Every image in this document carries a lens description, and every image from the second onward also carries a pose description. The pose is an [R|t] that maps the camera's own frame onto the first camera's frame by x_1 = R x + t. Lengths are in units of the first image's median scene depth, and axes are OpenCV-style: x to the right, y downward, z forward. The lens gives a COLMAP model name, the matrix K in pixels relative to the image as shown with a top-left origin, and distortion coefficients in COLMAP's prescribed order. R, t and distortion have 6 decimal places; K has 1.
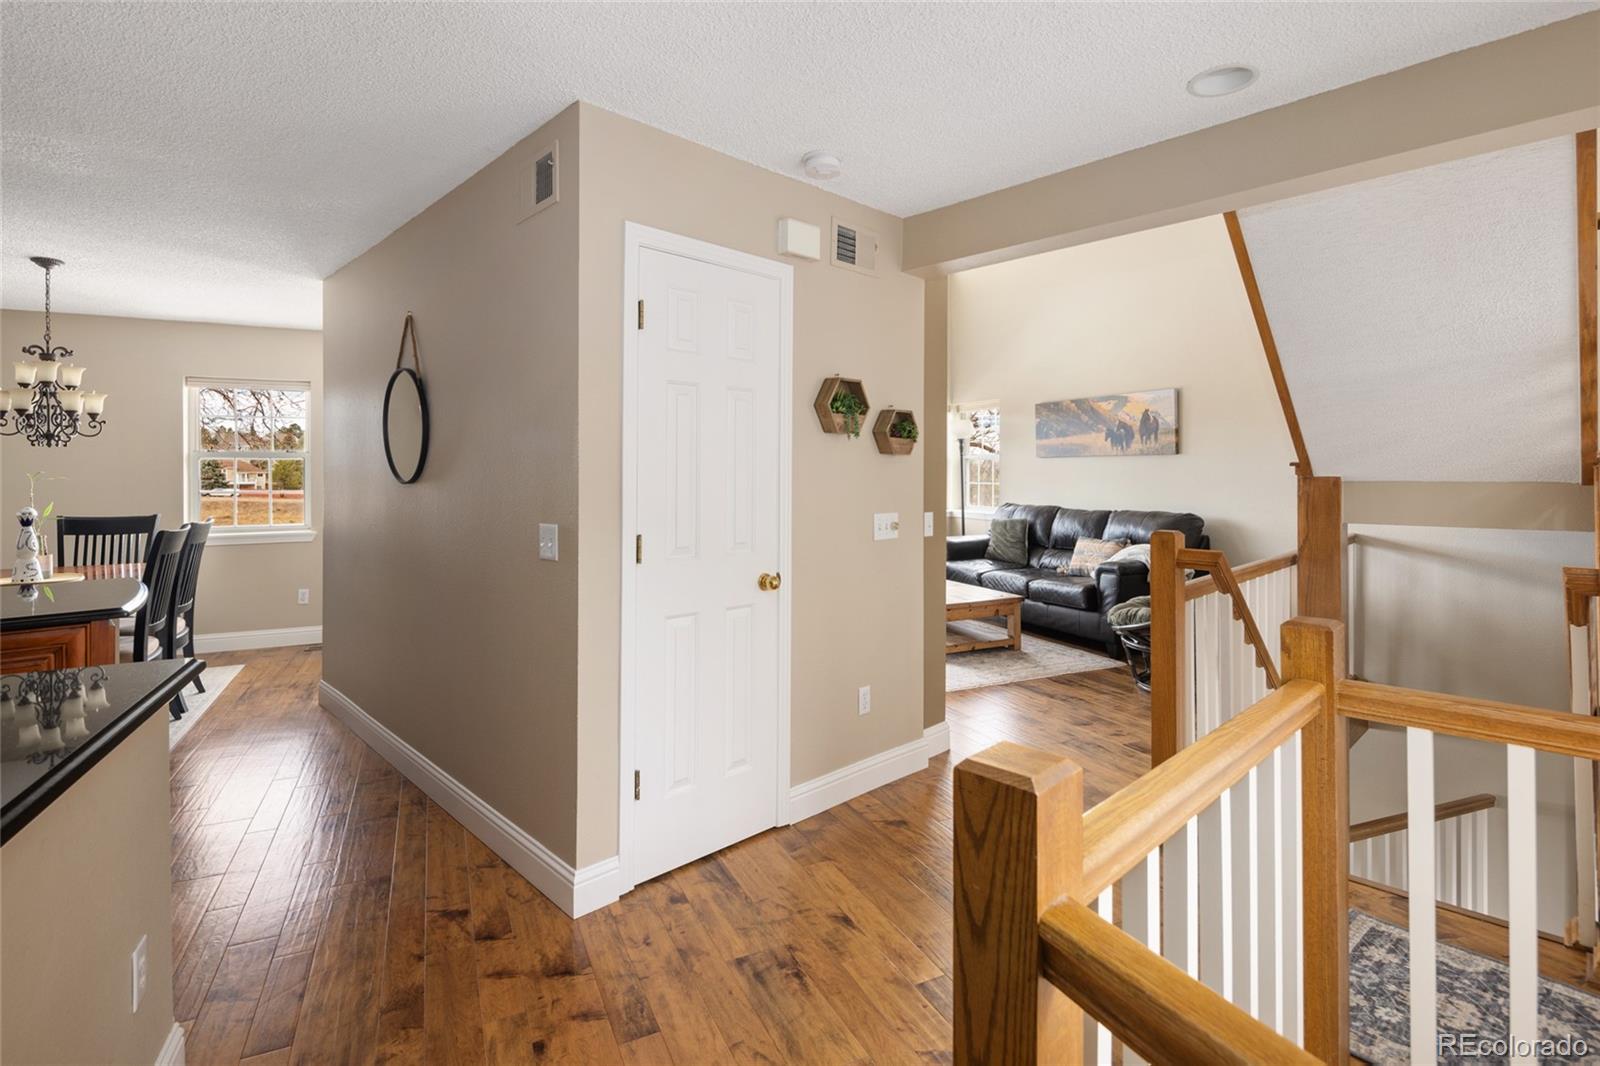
lens RADIAL K [[781.0, 0, 786.2], [0, 781.0, 465.4], [0, 0, 1]] dist [0.005100, 0.000179]
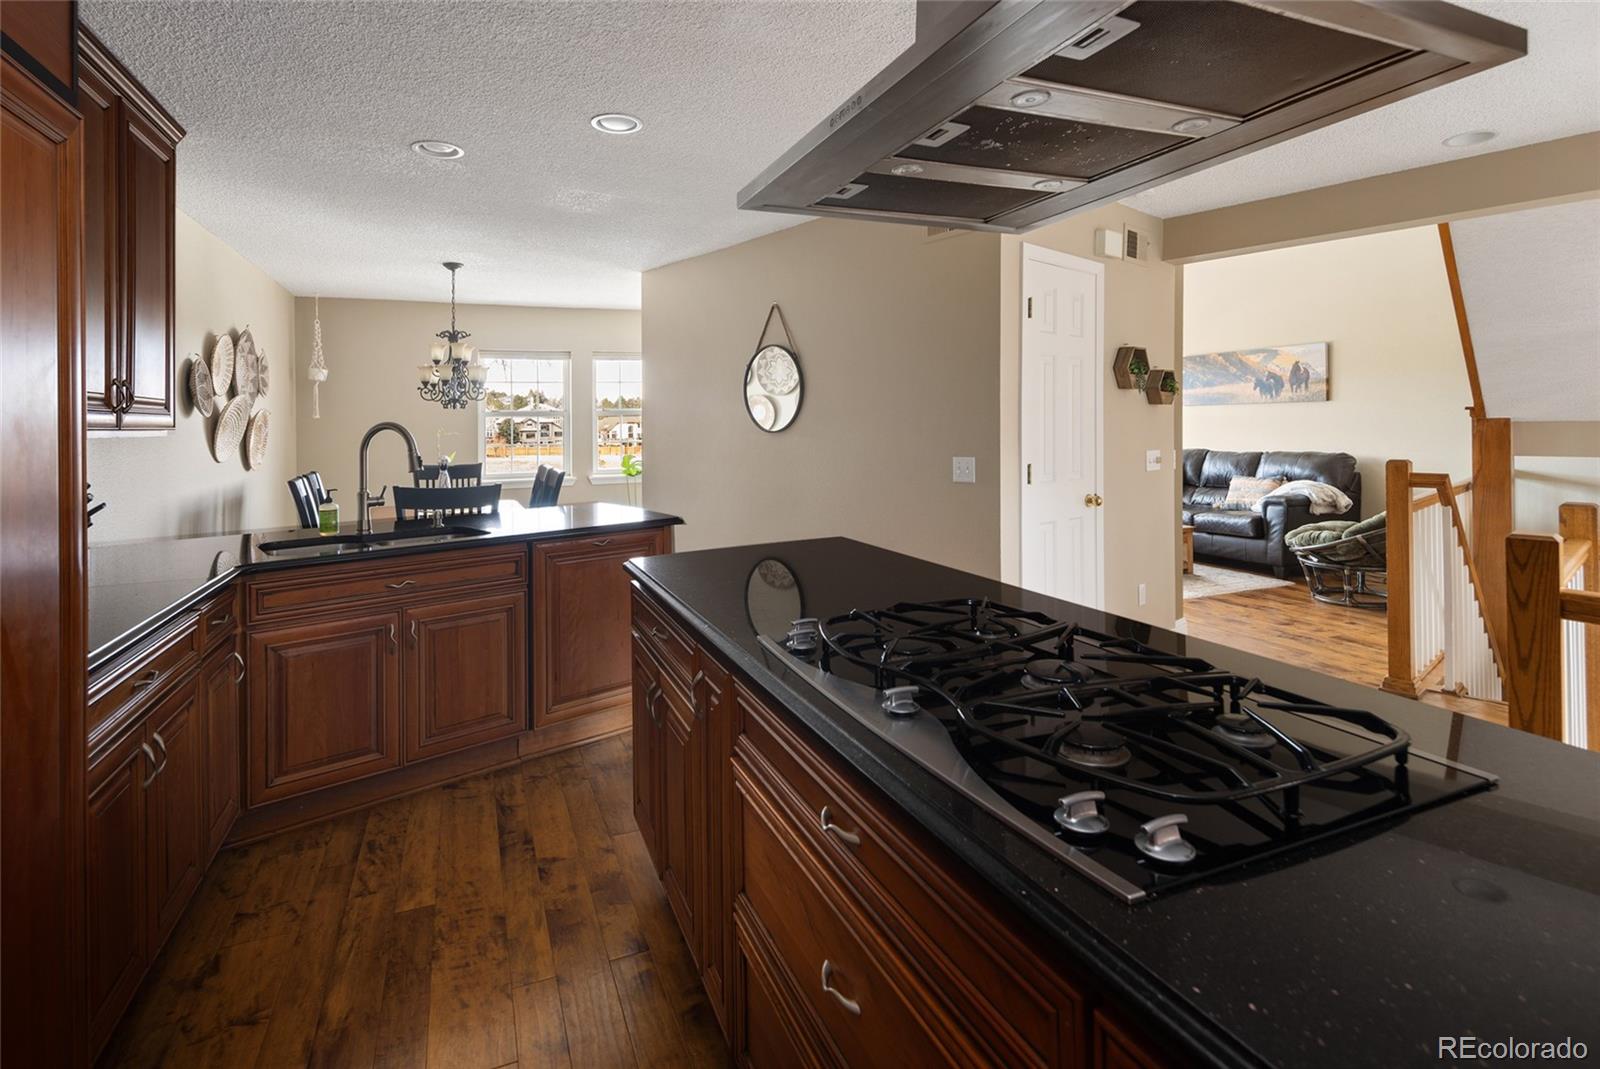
lens RADIAL K [[791.9, 0, 774.5], [0, 791.9, 433.0], [0, 0, 1]] dist [-0.003686, -0.001240]
pose [[0.998038, -0.012499, -0.061349, -0.251458], [0.013618, 0.999748, 0.017866, 0.000550], [0.061111, -0.018666, 0.997956, -0.203833]]
